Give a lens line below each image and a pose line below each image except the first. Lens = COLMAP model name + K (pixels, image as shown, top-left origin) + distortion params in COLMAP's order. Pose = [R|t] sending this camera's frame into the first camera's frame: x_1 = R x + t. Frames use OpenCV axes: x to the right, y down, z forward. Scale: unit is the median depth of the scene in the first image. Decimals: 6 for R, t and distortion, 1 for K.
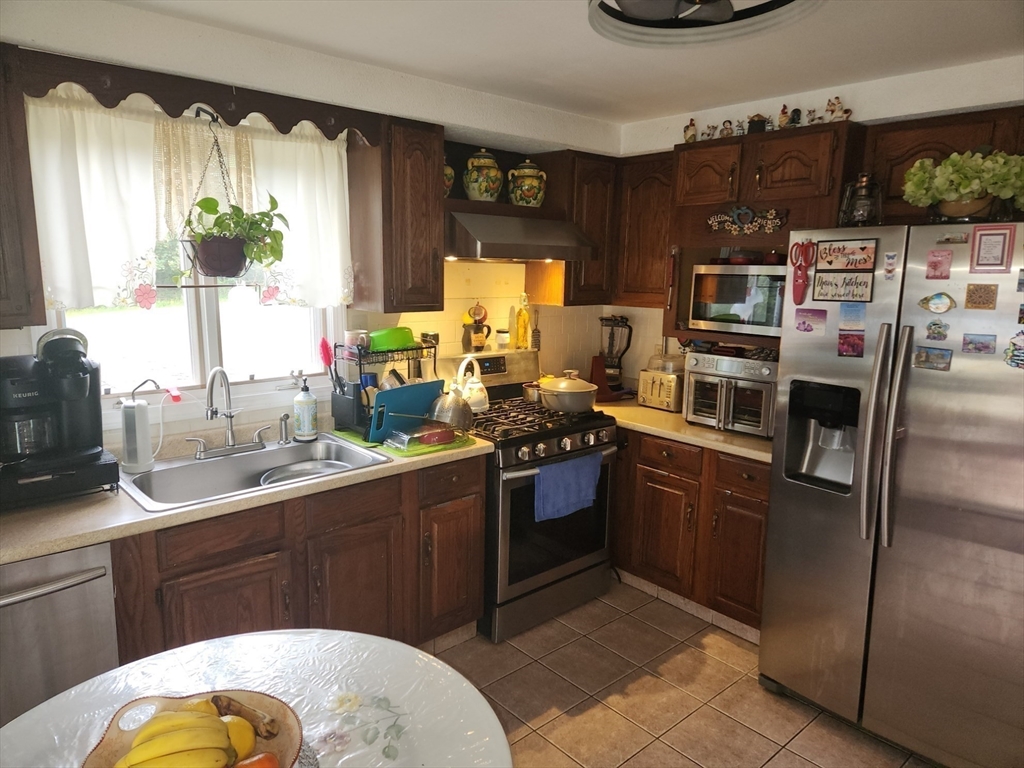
lens RADIAL K [[678.2, 0, 507.6], [0, 678.2, 378.2], [0, 0, 1]] dist [0.045402, -0.003279]
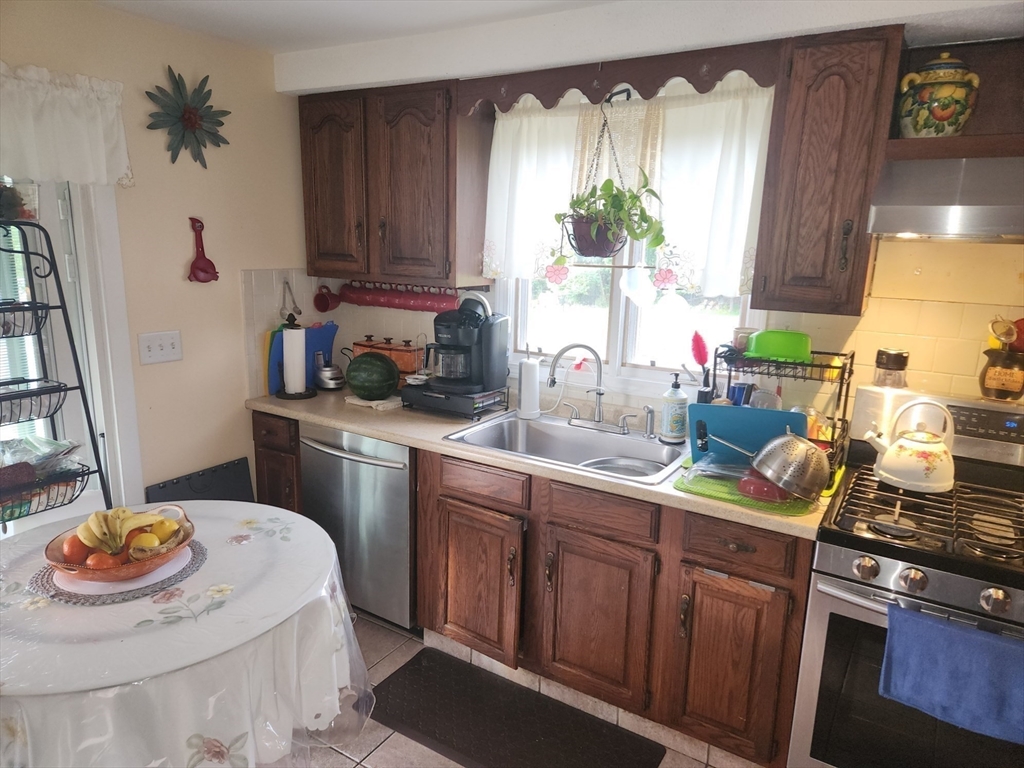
lens RADIAL K [[678.2, 0, 507.7], [0, 678.2, 389.5], [0, 0, 1]] dist [0.045402, -0.003279]
pose [[0.283762, 0.203847, -0.936977, 0.509391], [-0.181247, 0.970931, 0.156344, -0.083983], [0.941610, 0.125460, 0.312460, 0.546807]]
